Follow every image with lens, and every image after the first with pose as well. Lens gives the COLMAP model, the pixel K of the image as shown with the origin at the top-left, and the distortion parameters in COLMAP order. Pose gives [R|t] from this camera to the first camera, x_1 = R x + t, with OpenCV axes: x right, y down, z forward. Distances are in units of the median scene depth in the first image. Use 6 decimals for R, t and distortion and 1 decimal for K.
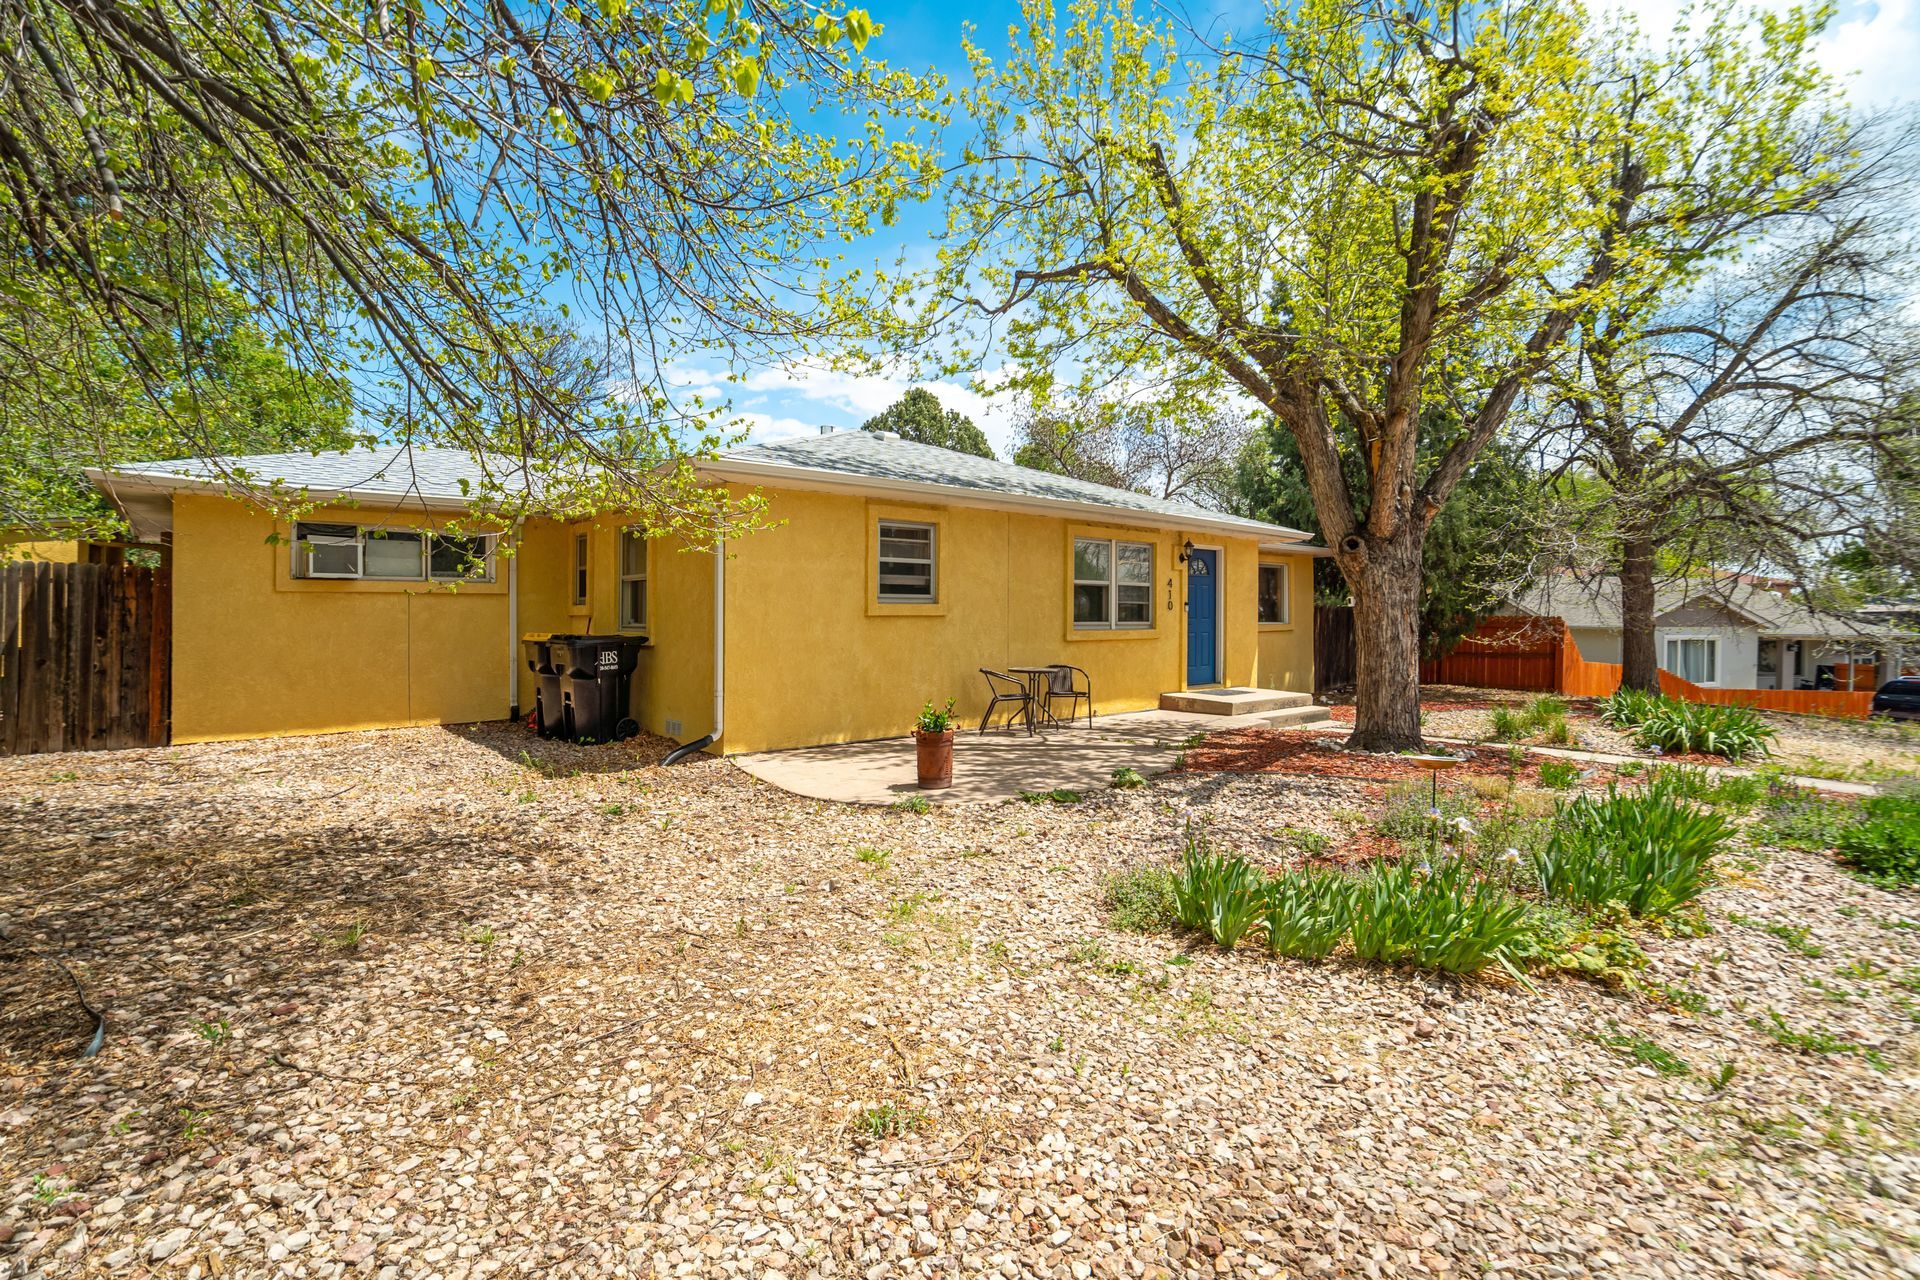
lens RADIAL K [[883.1, 0, 962.1], [0, 883.1, 634.4], [0, 0, 1]] dist [-0.038120, 0.002971]
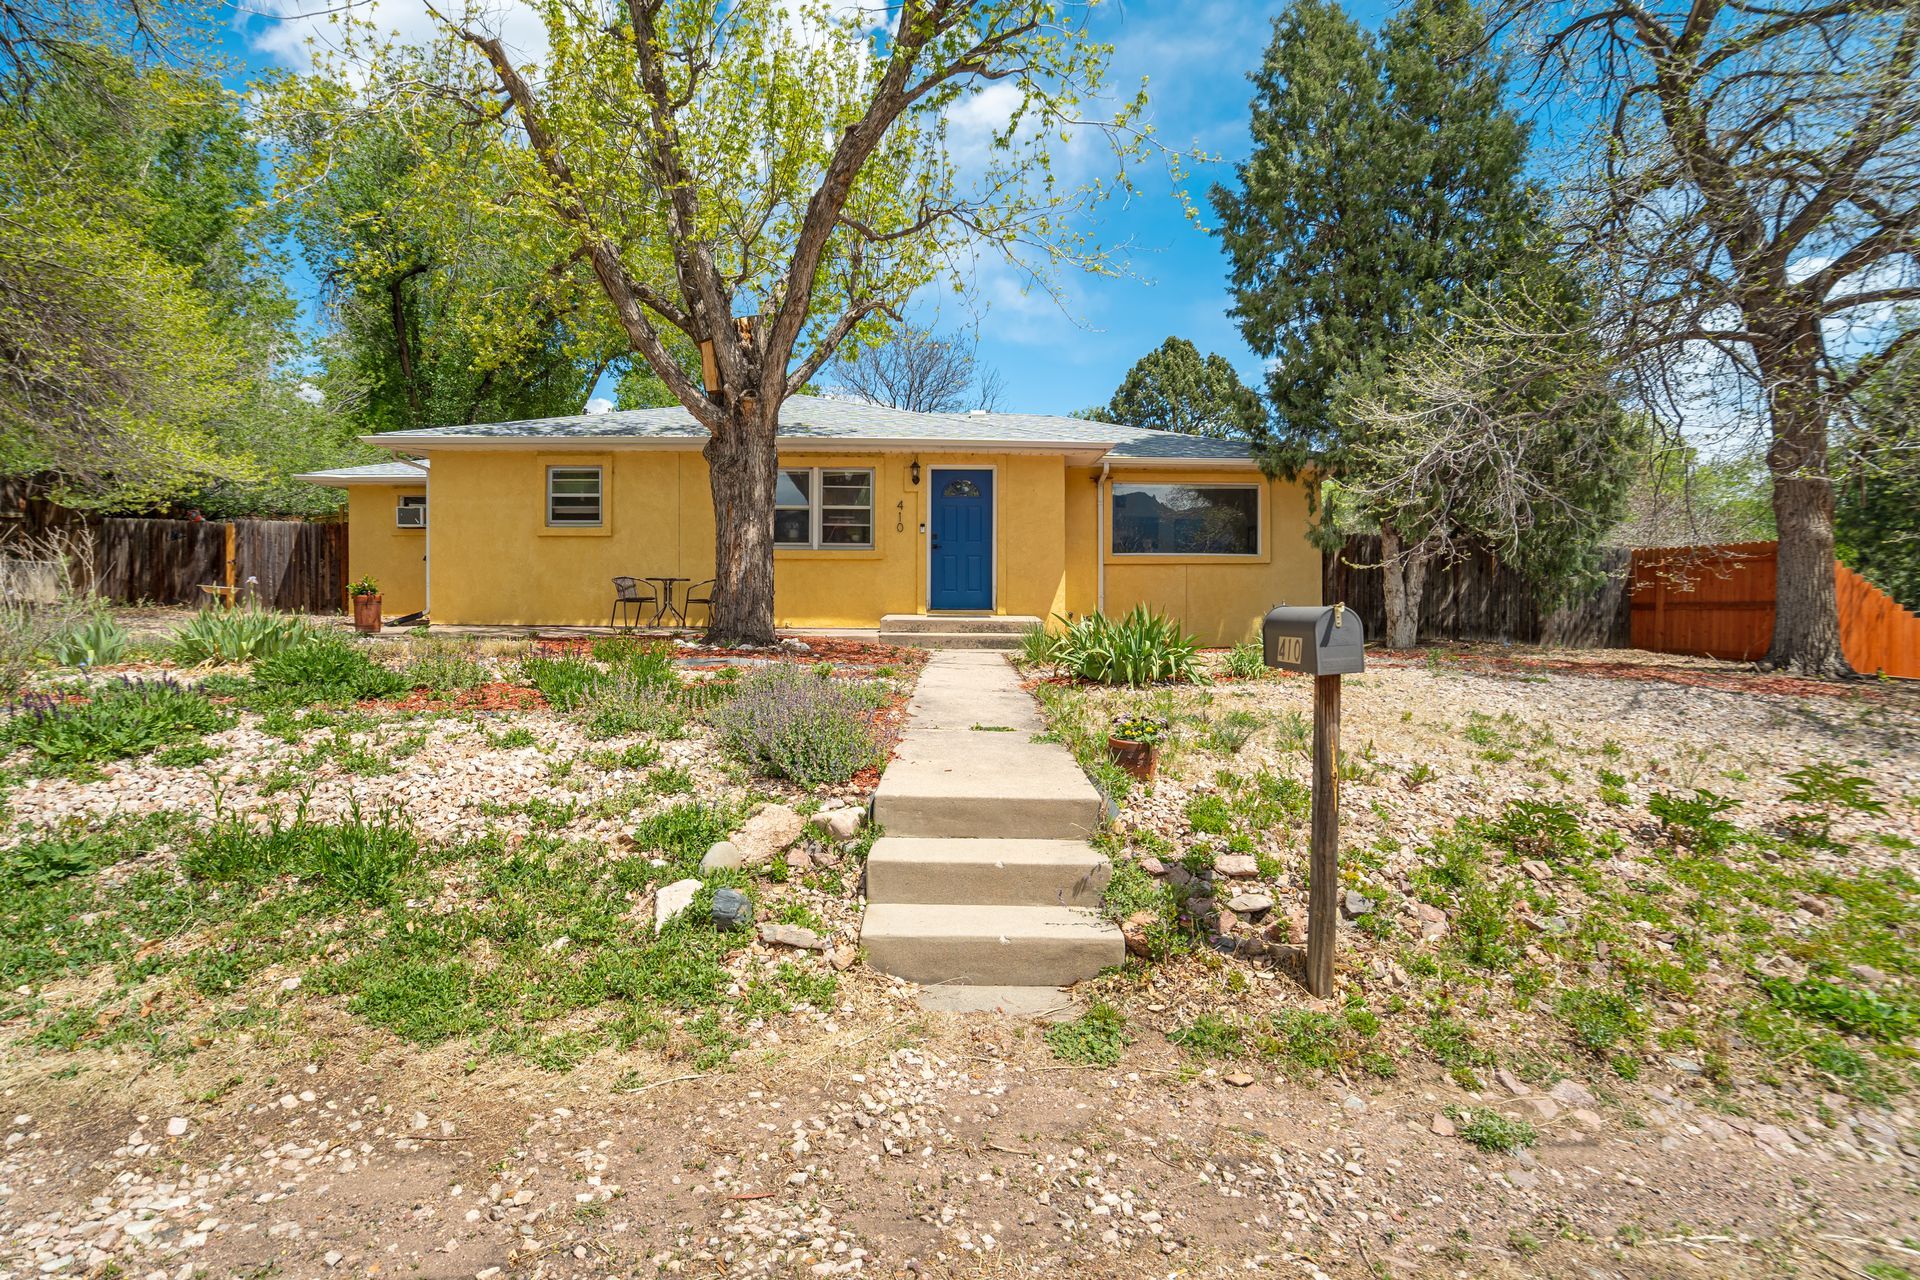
lens RADIAL K [[883.1, 0, 963.6], [0, 883.1, 628.4], [0, 0, 1]] dist [-0.038120, 0.002971]
pose [[0.770916, 0.025186, -0.636439, 1.241053], [-0.018626, 0.999682, 0.017000, 0.086510], [0.636664, -0.001251, 0.771140, 0.327872]]
